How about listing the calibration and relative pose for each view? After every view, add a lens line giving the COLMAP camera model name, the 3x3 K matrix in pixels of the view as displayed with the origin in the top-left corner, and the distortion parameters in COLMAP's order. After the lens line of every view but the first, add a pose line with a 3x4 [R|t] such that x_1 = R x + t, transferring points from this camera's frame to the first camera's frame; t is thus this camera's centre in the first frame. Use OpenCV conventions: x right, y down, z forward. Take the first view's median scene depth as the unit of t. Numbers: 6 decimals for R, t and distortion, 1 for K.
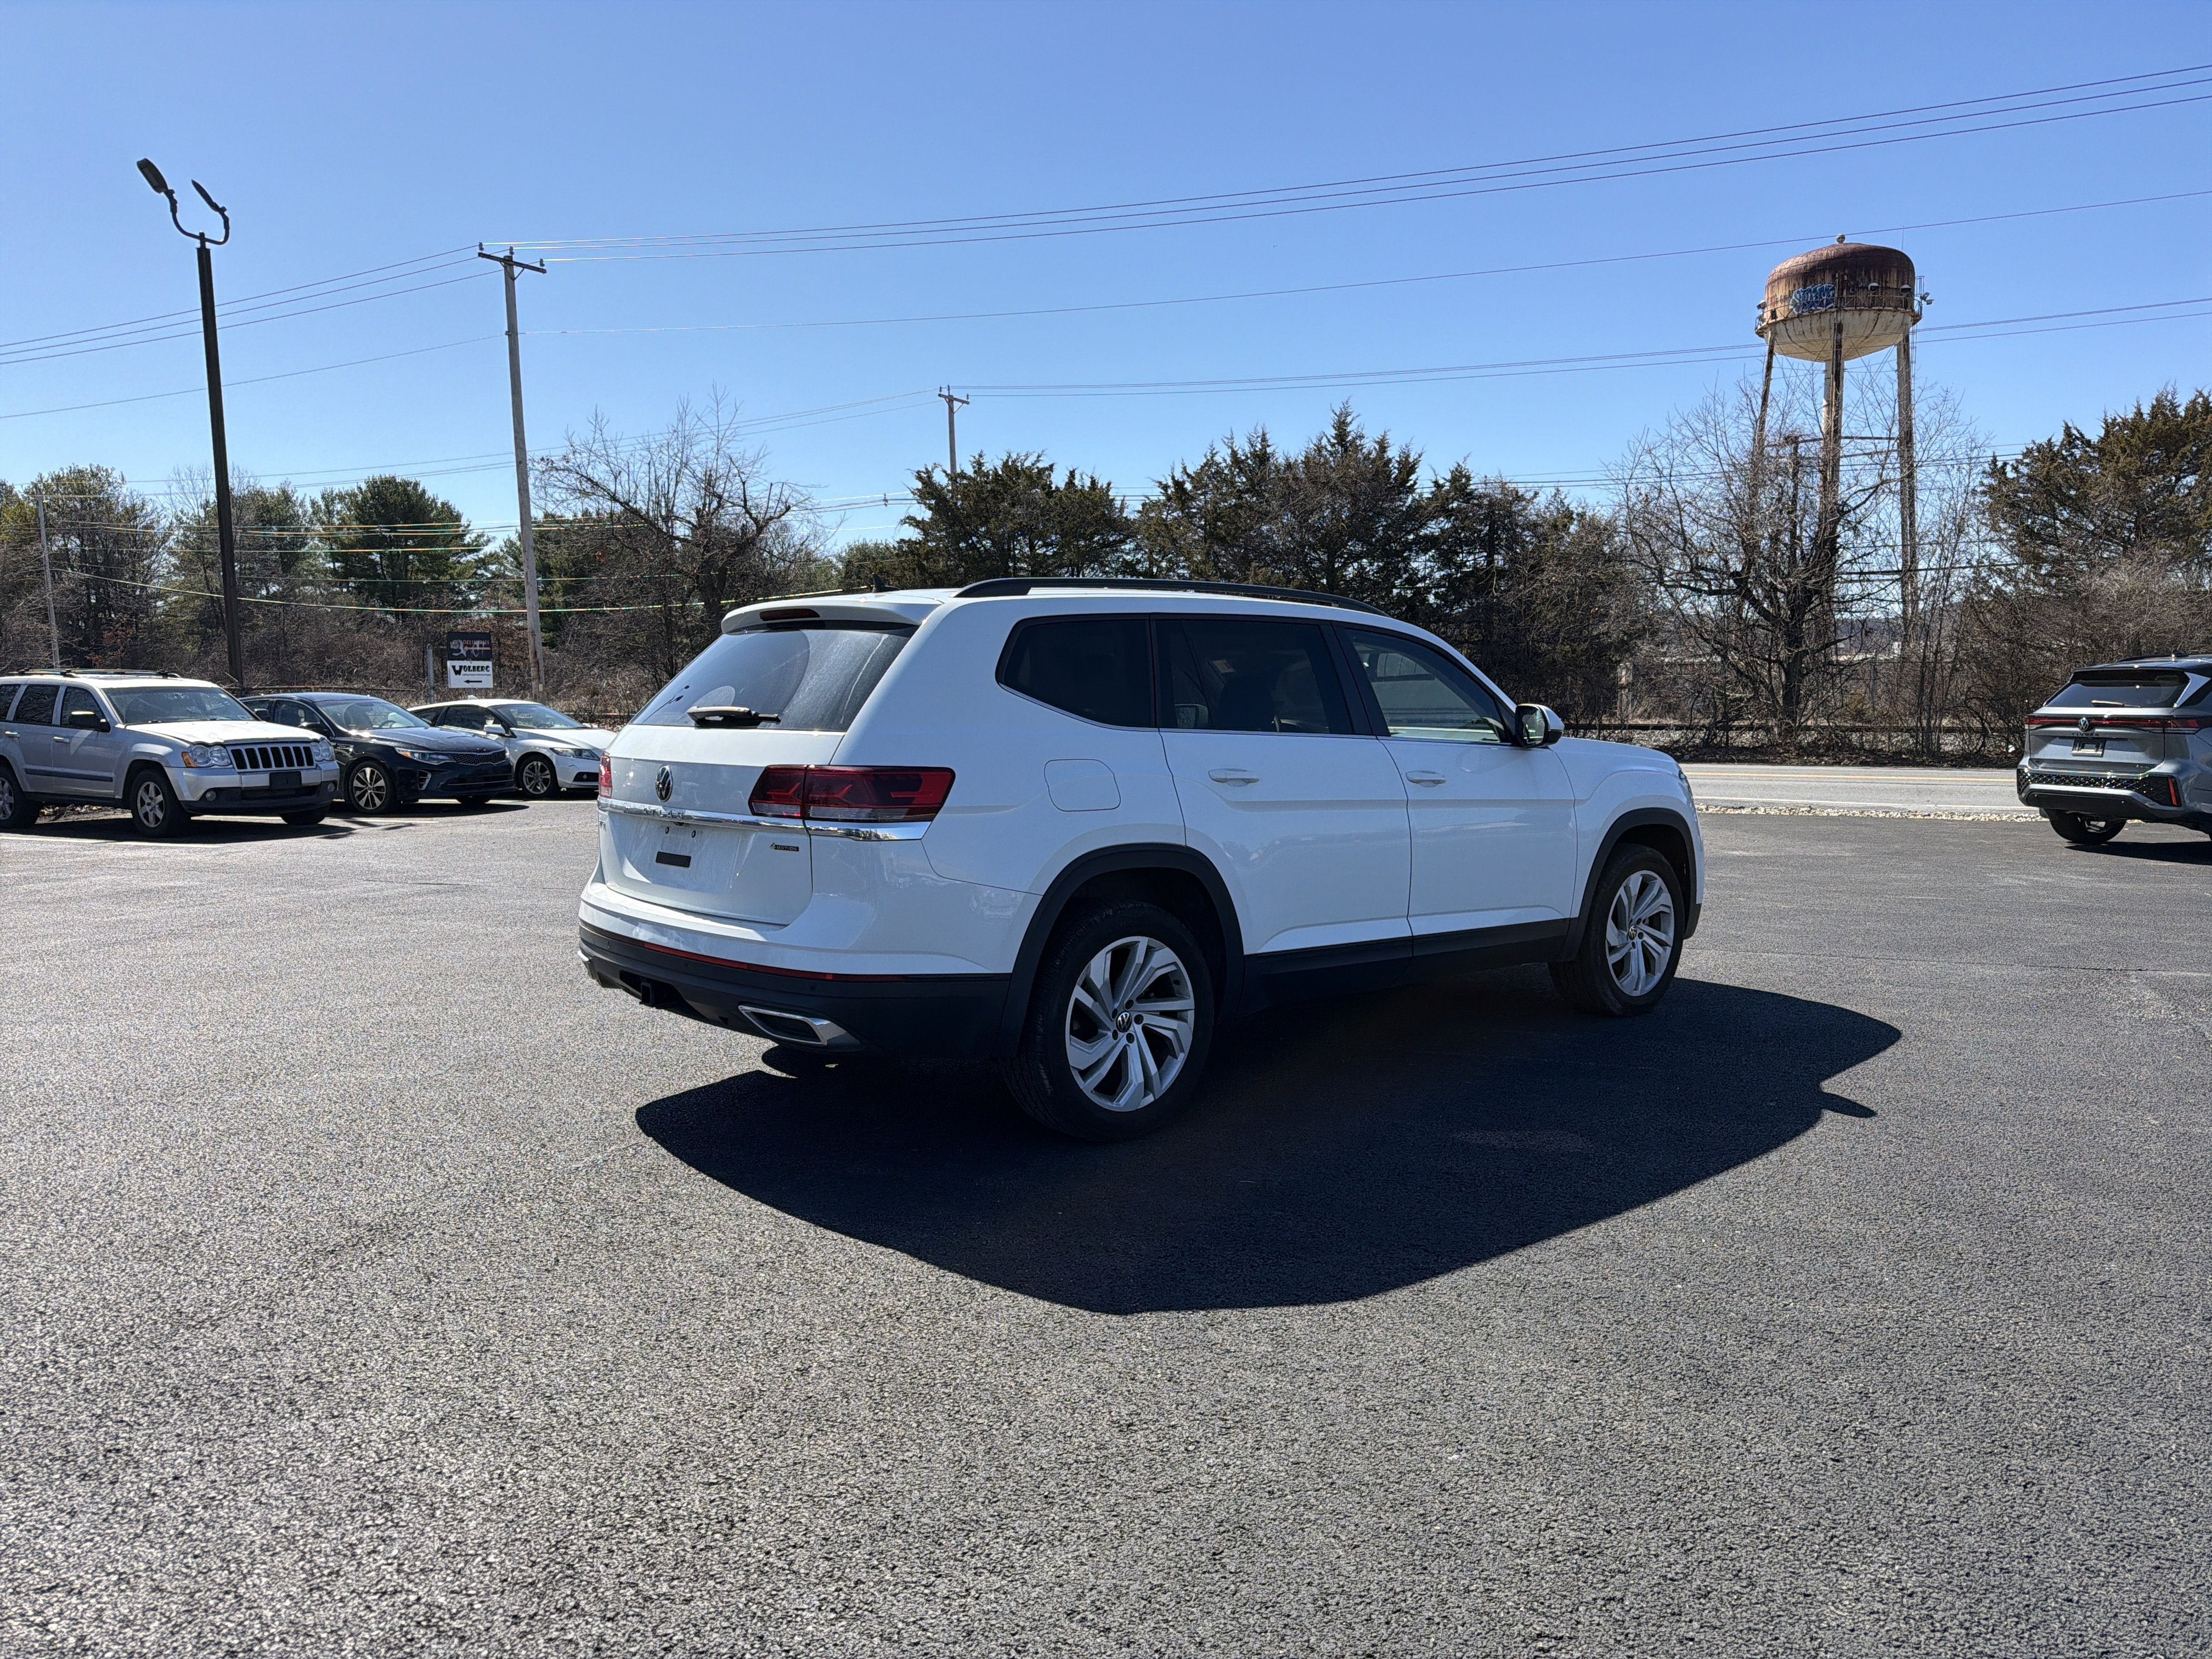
lens RADIAL K [[1572.3, 0, 1070.4], [0, 1572.3, 825.8], [0, 0, 1]] dist [0.028182, -0.038028]
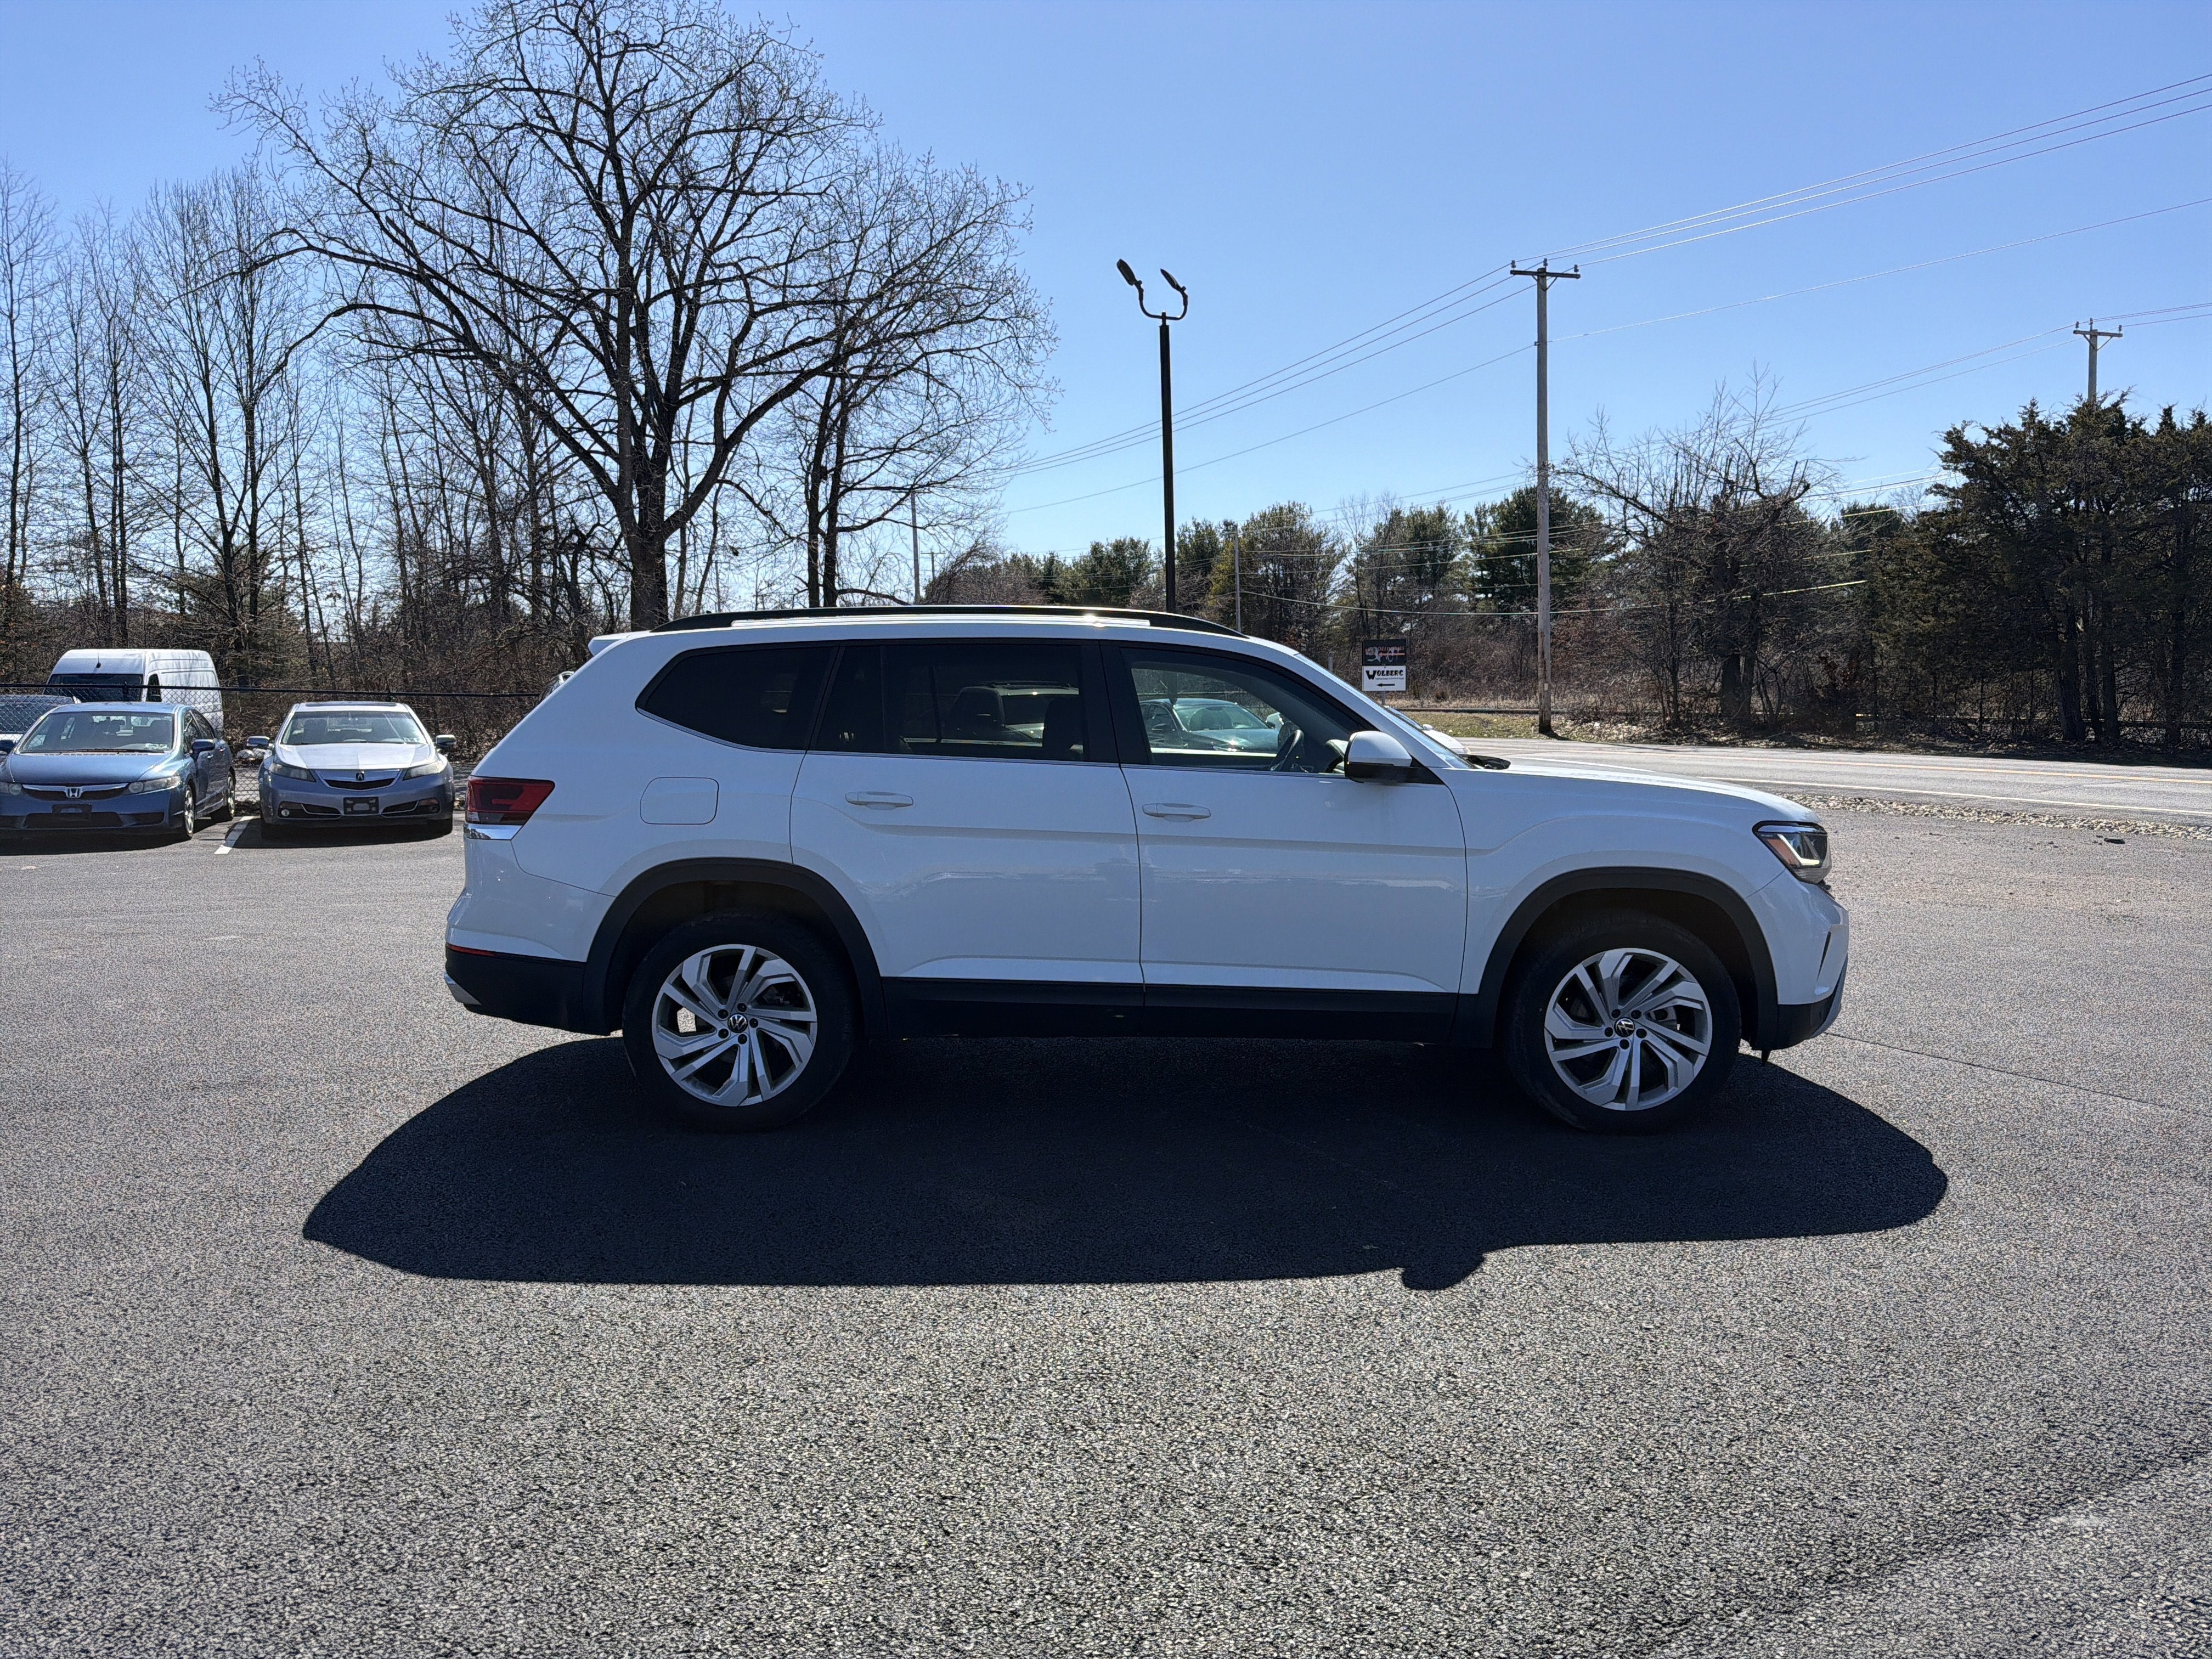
lens RADIAL K [[1572.3, 0, 1124.0], [0, 1572.3, 822.6], [0, 0, 1]] dist [0.028182, -0.038028]
pose [[0.740163, 0.051578, -0.670447, 0.246974], [-0.050441, 0.998504, 0.021130, -0.012555], [0.670533, 0.018178, 0.741657, 0.099058]]
